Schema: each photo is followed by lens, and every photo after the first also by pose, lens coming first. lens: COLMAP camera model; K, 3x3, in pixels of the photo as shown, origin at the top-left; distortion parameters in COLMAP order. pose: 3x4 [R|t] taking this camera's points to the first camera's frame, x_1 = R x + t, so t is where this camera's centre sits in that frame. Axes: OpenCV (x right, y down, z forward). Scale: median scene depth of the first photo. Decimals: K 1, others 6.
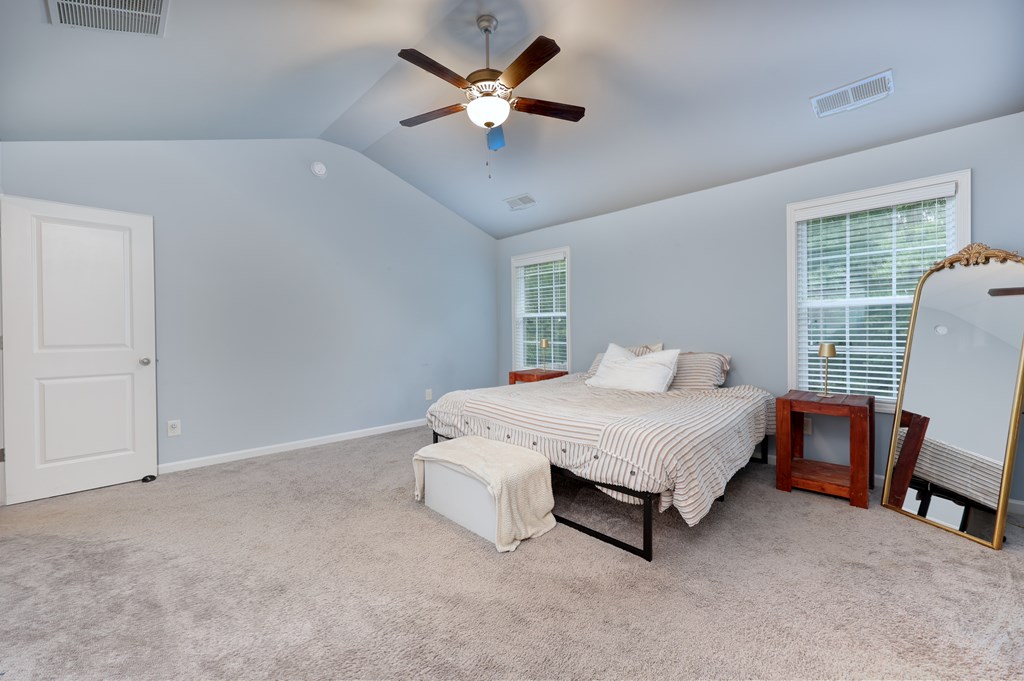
lens RADIAL K [[415.7, 0, 512.0], [0, 415.7, 331.8], [0, 0, 1]] dist [-0.000396, -0.000044]
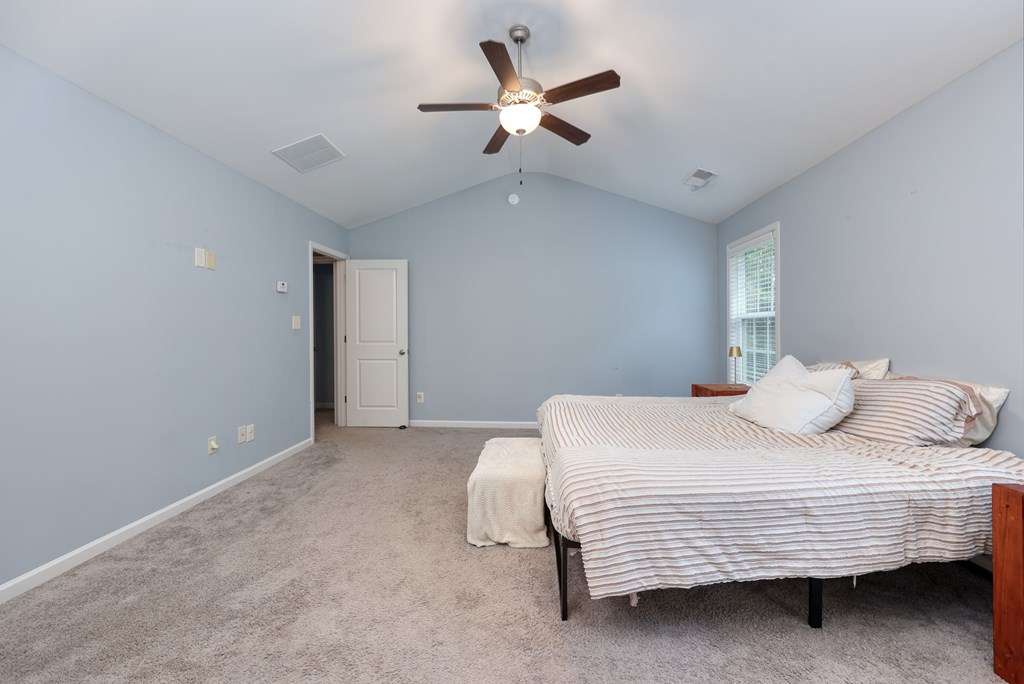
lens RADIAL K [[415.7, 0, 512.0], [0, 415.7, 333.3], [0, 0, 1]] dist [-0.000396, -0.000044]
pose [[0.673232, 0.004542, -0.739418, 0.553865], [-0.009052, 0.999957, -0.002100, -0.001147], [0.739376, 0.008107, 0.673244, 0.245312]]
